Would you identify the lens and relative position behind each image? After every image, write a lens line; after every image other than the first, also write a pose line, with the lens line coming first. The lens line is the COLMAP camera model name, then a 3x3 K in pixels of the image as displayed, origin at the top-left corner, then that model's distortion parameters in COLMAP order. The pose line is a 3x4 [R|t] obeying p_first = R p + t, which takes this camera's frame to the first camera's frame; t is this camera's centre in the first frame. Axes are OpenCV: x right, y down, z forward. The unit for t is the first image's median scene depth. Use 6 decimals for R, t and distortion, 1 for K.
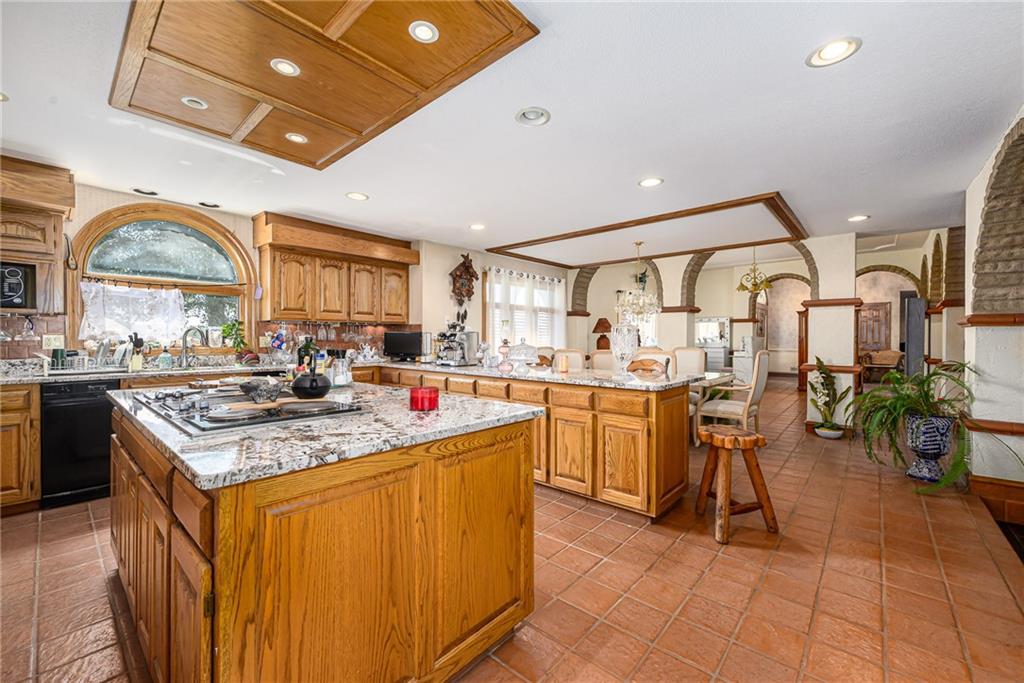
lens RADIAL K [[408.3, 0, 518.0], [0, 408.3, 340.3], [0, 0, 1]] dist [0.004088, -0.000066]
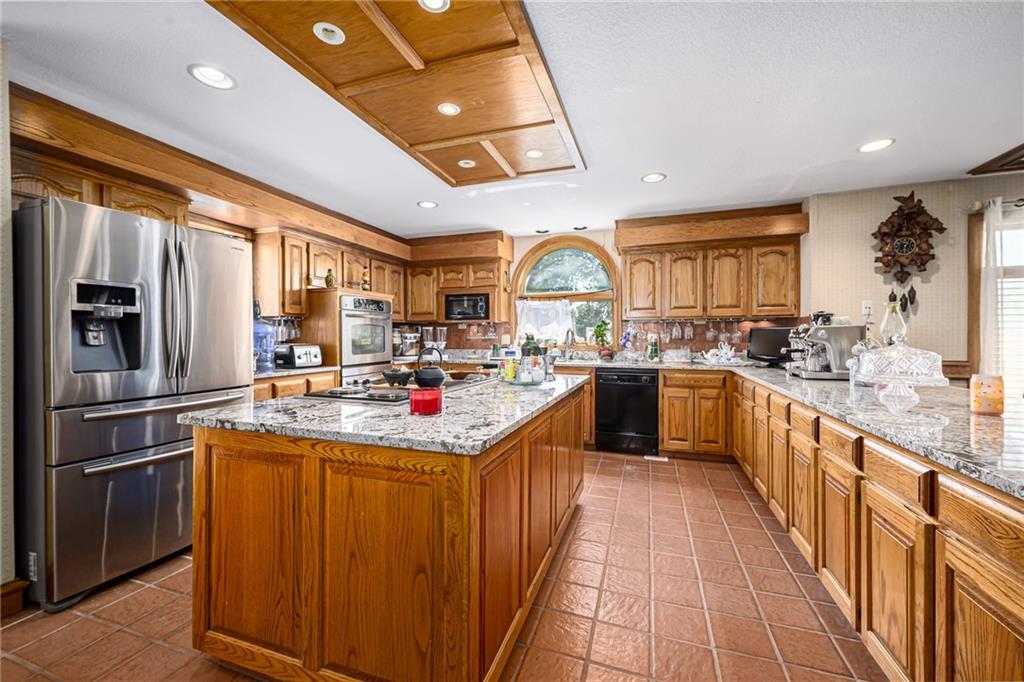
lens RADIAL K [[408.3, 0, 513.2], [0, 408.3, 336.5], [0, 0, 1]] dist [0.004088, -0.000066]
pose [[0.377862, -0.004551, -0.925851, 0.267181], [-0.002567, 0.999979, -0.005963, 0.000734], [0.925858, 0.004630, 0.377842, 0.319725]]
